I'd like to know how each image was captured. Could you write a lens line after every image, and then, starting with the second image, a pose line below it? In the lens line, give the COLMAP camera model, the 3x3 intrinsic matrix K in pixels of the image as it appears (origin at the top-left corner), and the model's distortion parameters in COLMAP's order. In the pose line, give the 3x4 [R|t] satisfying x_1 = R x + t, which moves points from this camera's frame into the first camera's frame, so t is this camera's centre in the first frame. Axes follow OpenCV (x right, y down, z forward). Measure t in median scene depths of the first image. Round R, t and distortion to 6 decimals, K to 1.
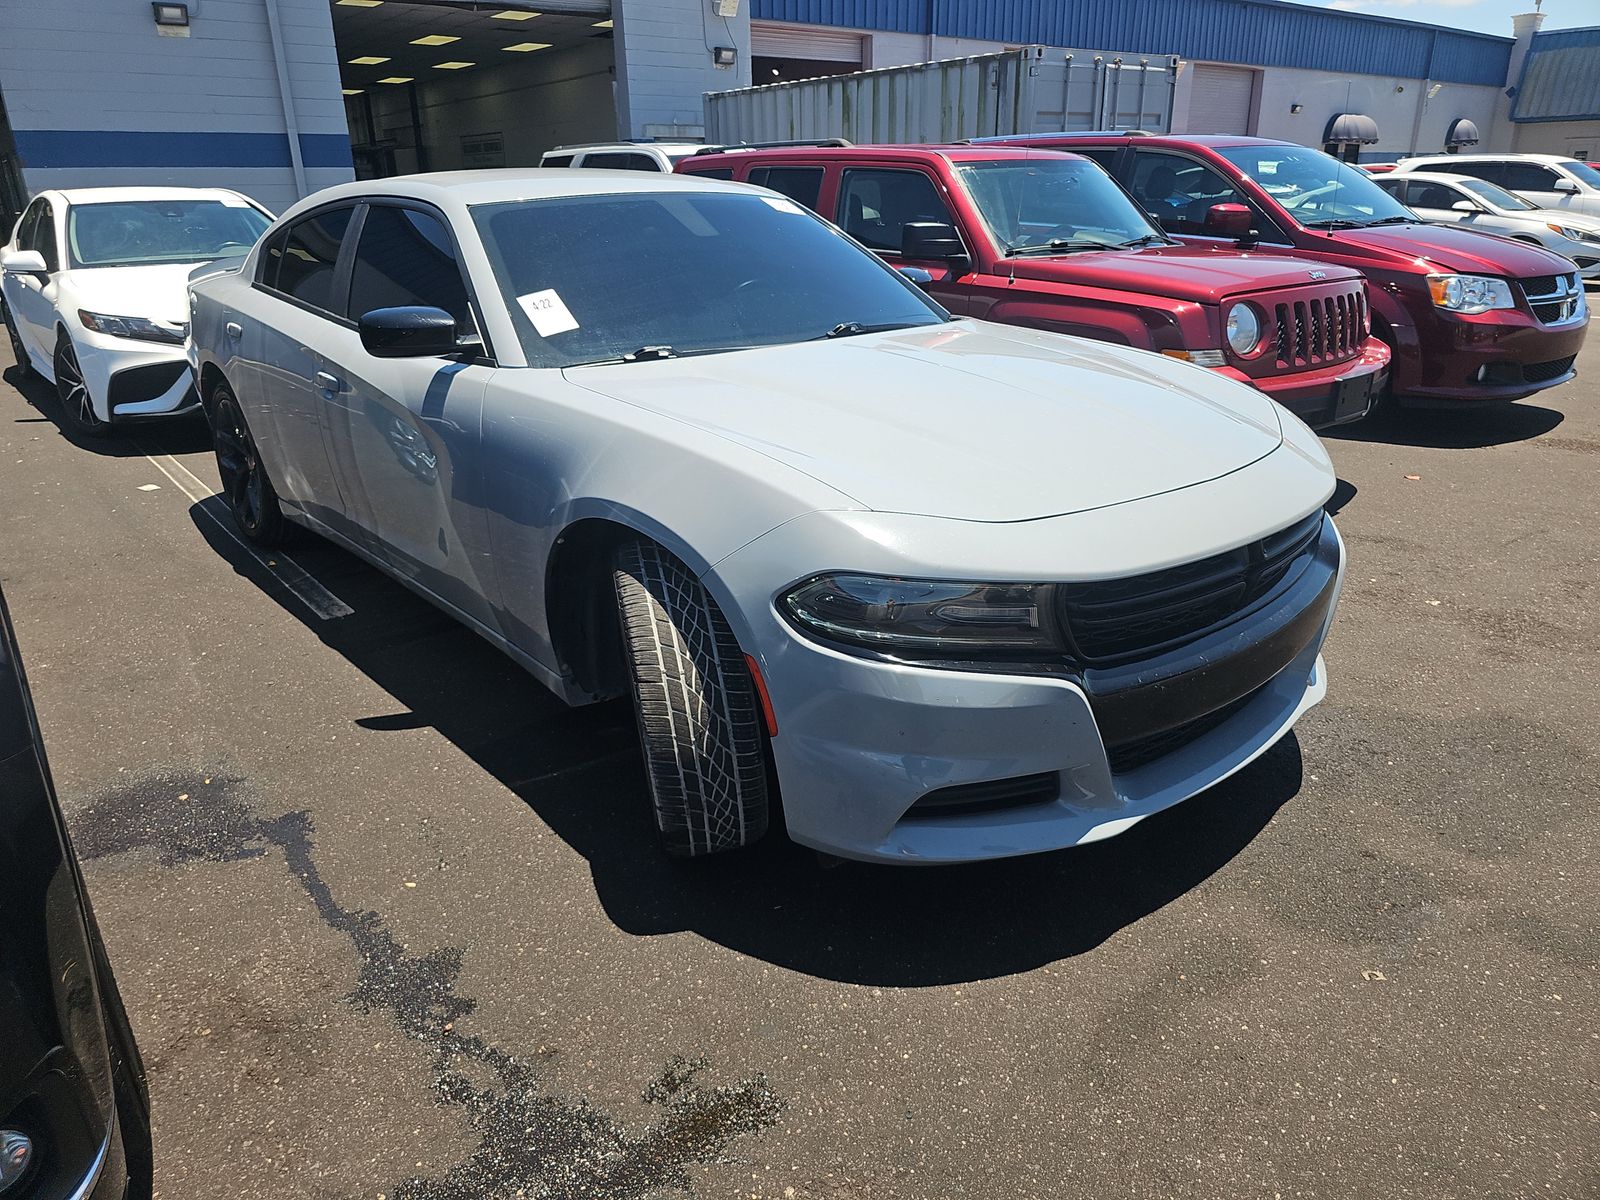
lens RADIAL K [[1109.3, 0, 789.9], [0, 1109.3, 596.7], [0, 0, 1]] dist [0.044432, -0.039432]
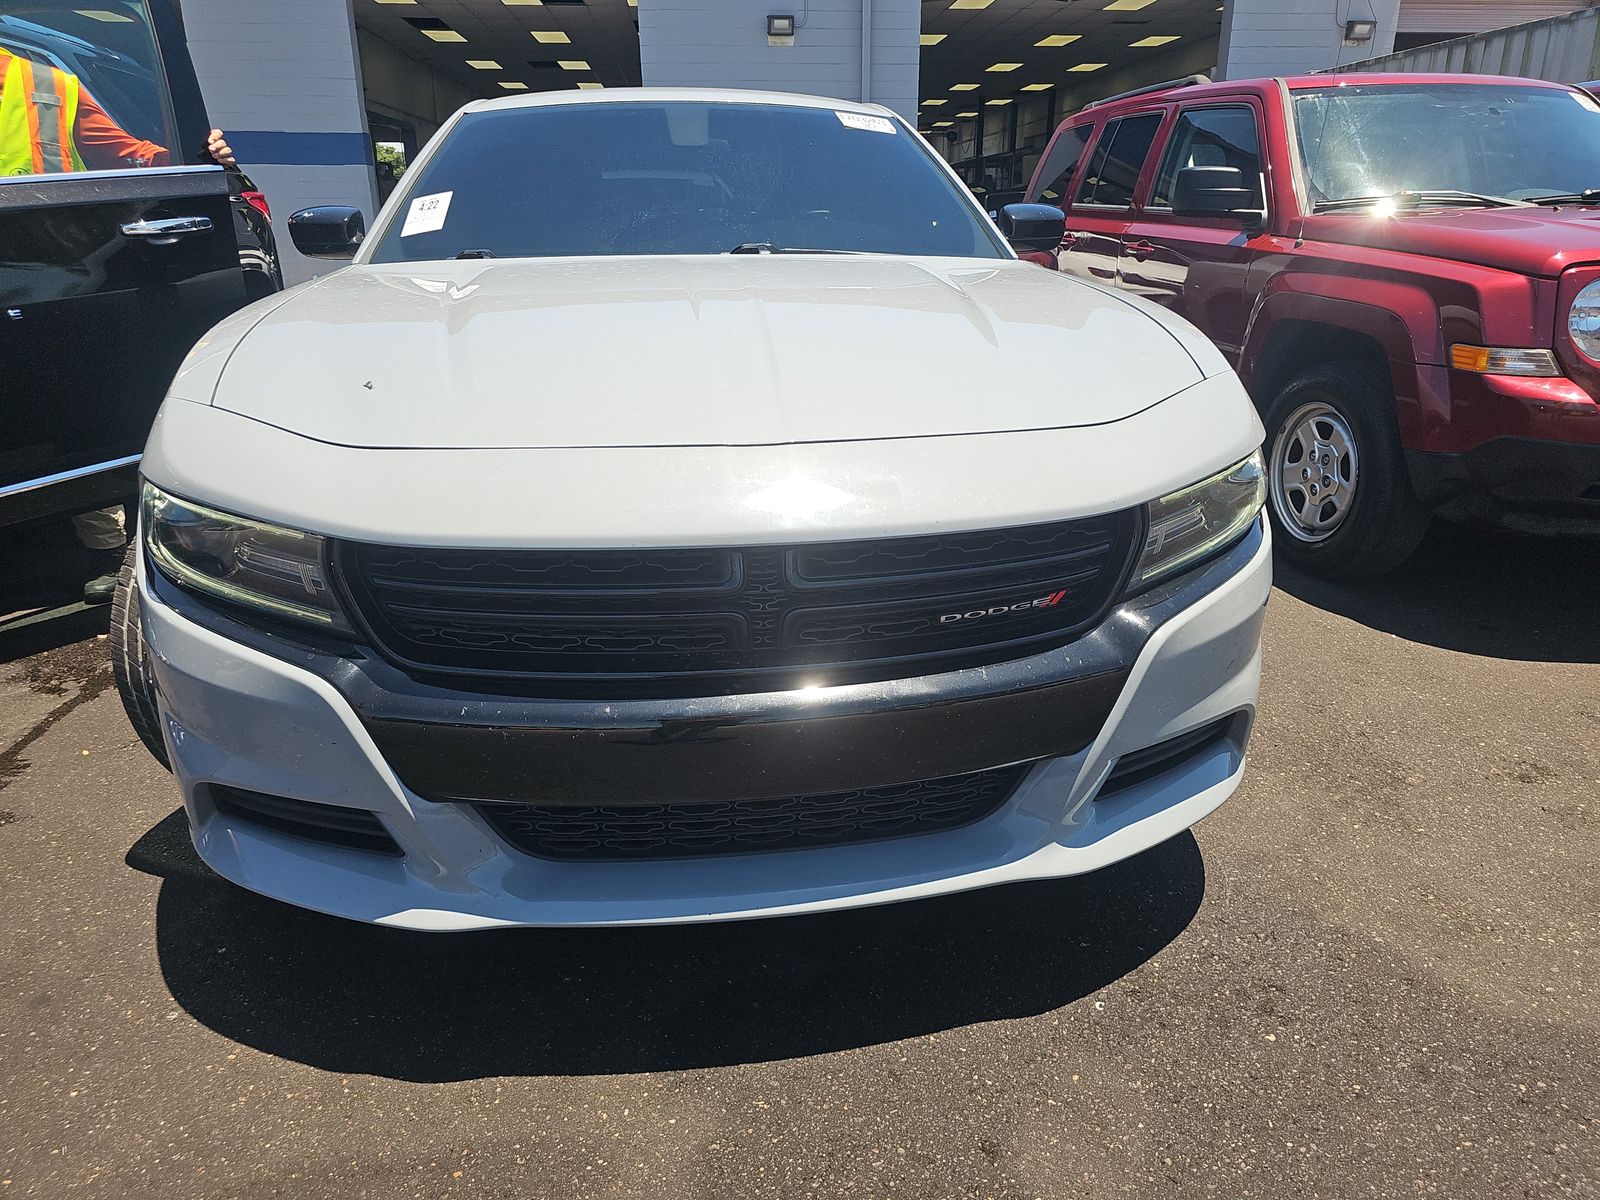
lens RADIAL K [[1109.3, 0, 789.9], [0, 1109.3, 596.7], [0, 0, 1]] dist [0.044432, -0.039432]
pose [[0.833987, 0.190720, -0.517775, 0.141366], [-0.198562, 0.979236, 0.040870, -0.010024], [0.514819, 0.068726, 0.854540, 0.093951]]
